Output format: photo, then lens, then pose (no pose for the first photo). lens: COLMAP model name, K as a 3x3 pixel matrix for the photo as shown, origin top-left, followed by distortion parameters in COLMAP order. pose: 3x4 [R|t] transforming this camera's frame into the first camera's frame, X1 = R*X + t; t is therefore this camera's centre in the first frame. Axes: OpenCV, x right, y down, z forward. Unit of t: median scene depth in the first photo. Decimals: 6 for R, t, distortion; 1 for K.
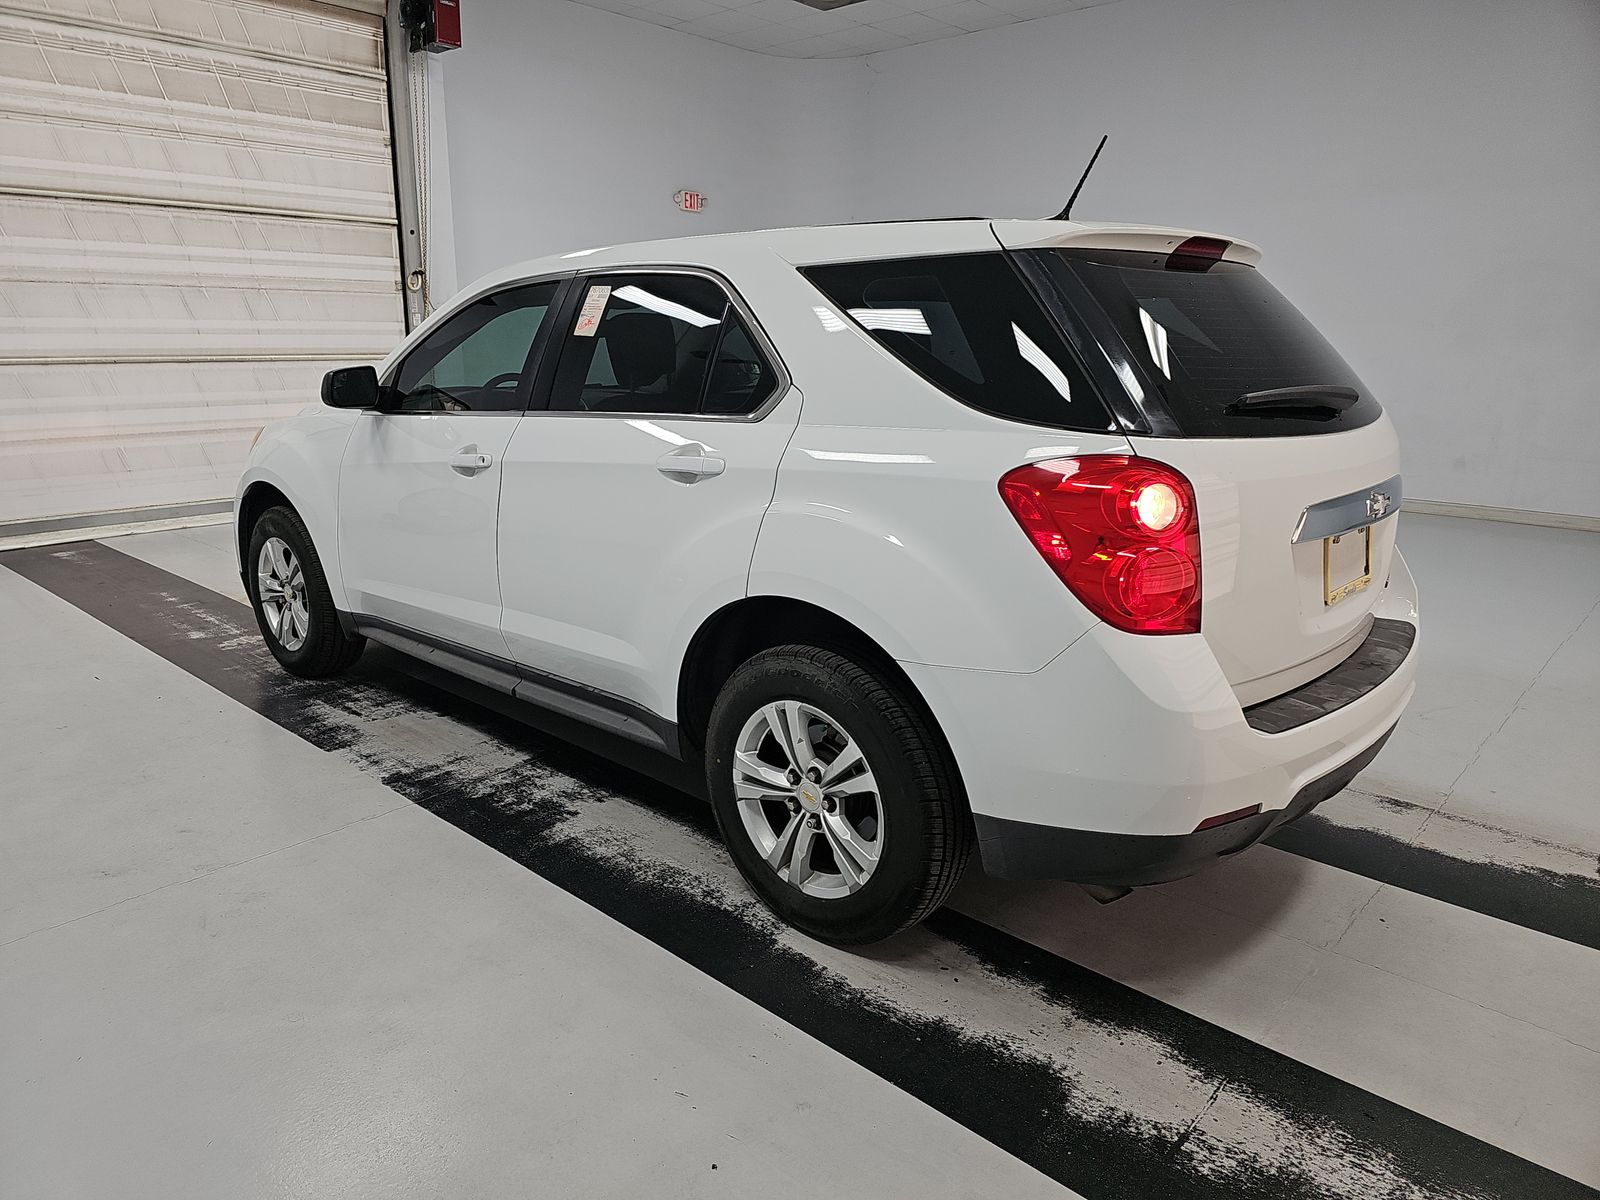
lens RADIAL K [[1055.5, 0, 756.7], [0, 1055.5, 598.5], [0, 0, 1]] dist [0.014059, -0.026066]
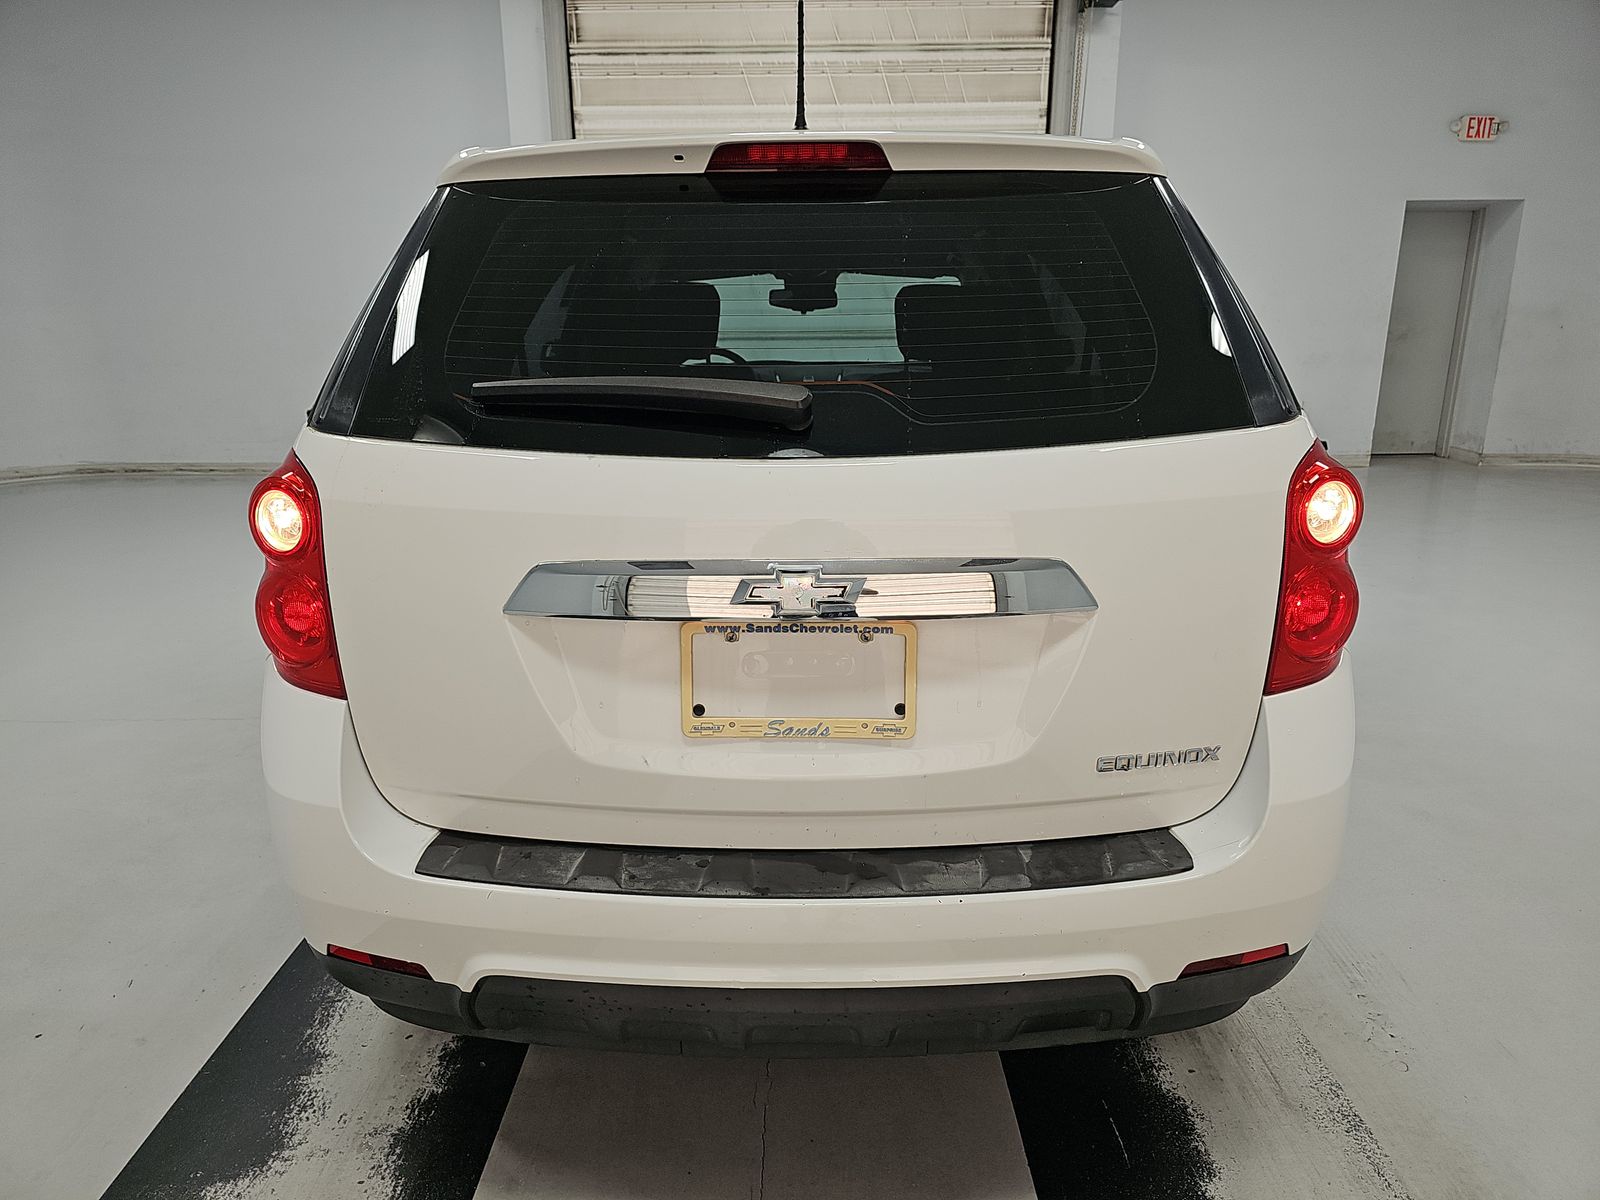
lens RADIAL K [[1052.9, 0, 777.0], [0, 1052.9, 606.3], [0, 0, 1]] dist [0.004462, -0.000558]
pose [[0.677759, 0.186018, -0.711365, 0.300947], [-0.166076, 0.981197, 0.098347, -0.040872], [0.716283, 0.051485, 0.695908, 0.184697]]
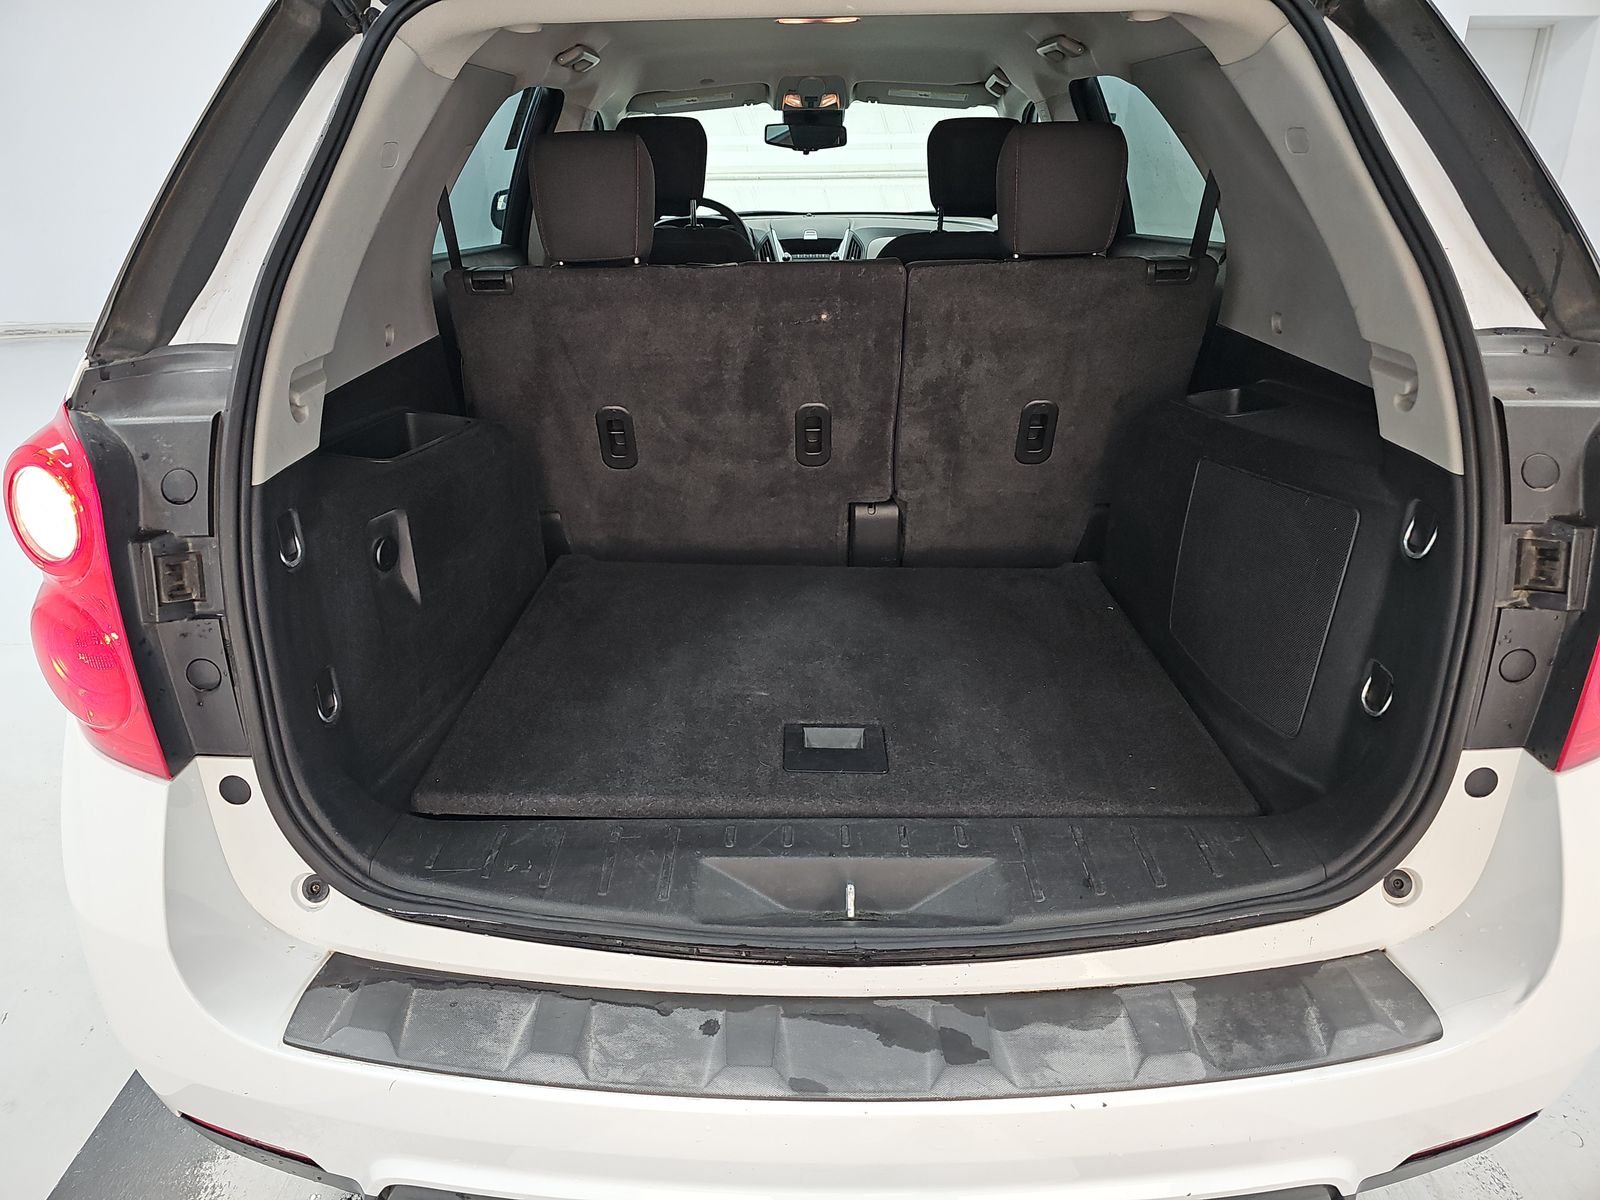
lens RADIAL K [[1070.0, 0, 770.5], [0, 1070.0, 608.3], [0, 0, 1]] dist [0.003863, -0.002716]
pose [[0.684339, 0.275105, -0.675276, 0.244953], [-0.161497, 0.960281, 0.227551, -0.053789], [0.711055, -0.046667, 0.701586, 0.225597]]
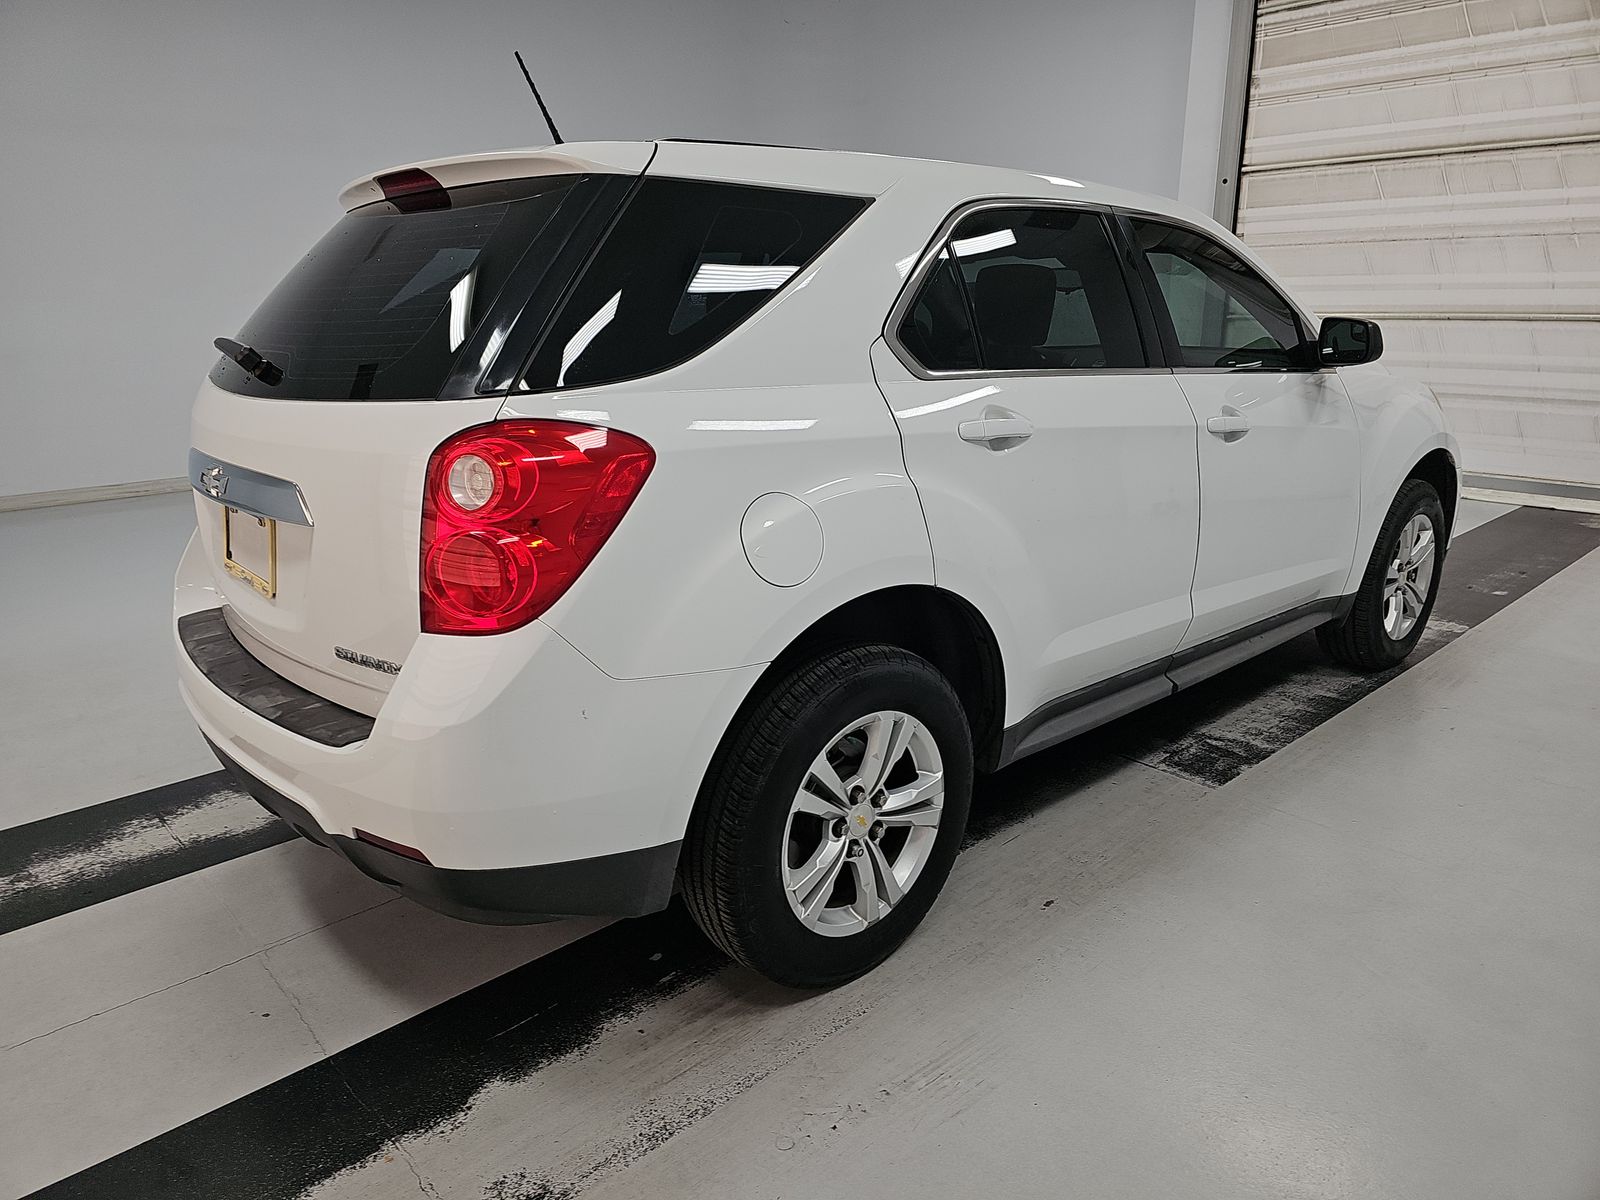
lens RADIAL K [[1028.3, 0, 774.2], [0, 1028.3, 599.1], [0, 0, 1]] dist [0.021154, -0.029017]
pose [[-0.070125, 0.271134, -0.959984, 0.426303], [-0.229651, 0.932115, 0.280039, -0.103799], [0.970743, 0.240099, -0.003098, 0.450636]]
